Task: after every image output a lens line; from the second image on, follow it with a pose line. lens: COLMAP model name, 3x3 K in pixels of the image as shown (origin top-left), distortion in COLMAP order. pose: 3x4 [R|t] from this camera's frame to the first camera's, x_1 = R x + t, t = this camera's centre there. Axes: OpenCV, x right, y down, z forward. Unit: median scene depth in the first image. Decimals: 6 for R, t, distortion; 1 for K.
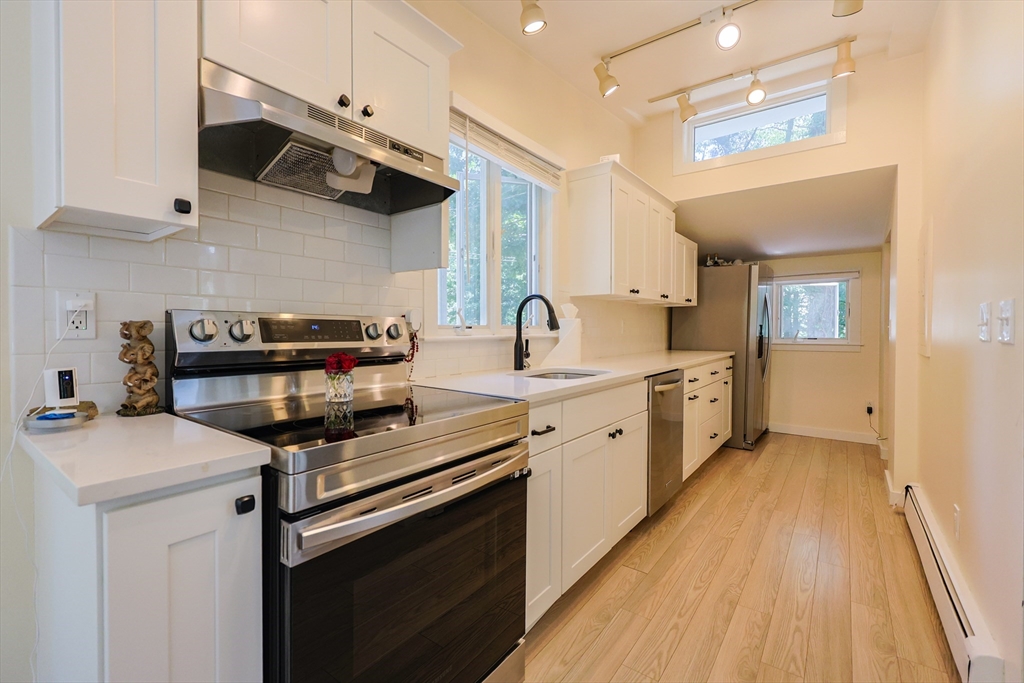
lens RADIAL K [[440.4, 0, 511.2], [0, 440.4, 335.1], [0, 0, 1]] dist [-0.002316, -0.001603]
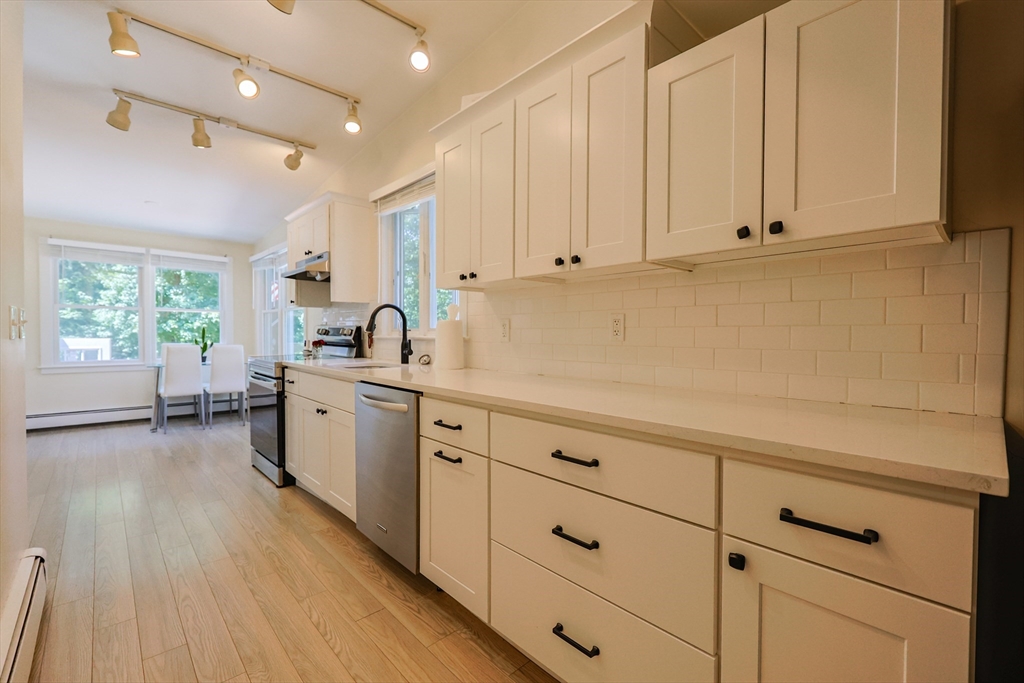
lens RADIAL K [[440.4, 0, 510.5], [0, 440.4, 343.9], [0, 0, 1]] dist [-0.002316, -0.001603]
pose [[-0.175406, 0.016710, -0.984354, 1.228477], [-0.016360, 0.999668, 0.019885, -0.008094], [0.984360, 0.019592, -0.175074, 1.541559]]
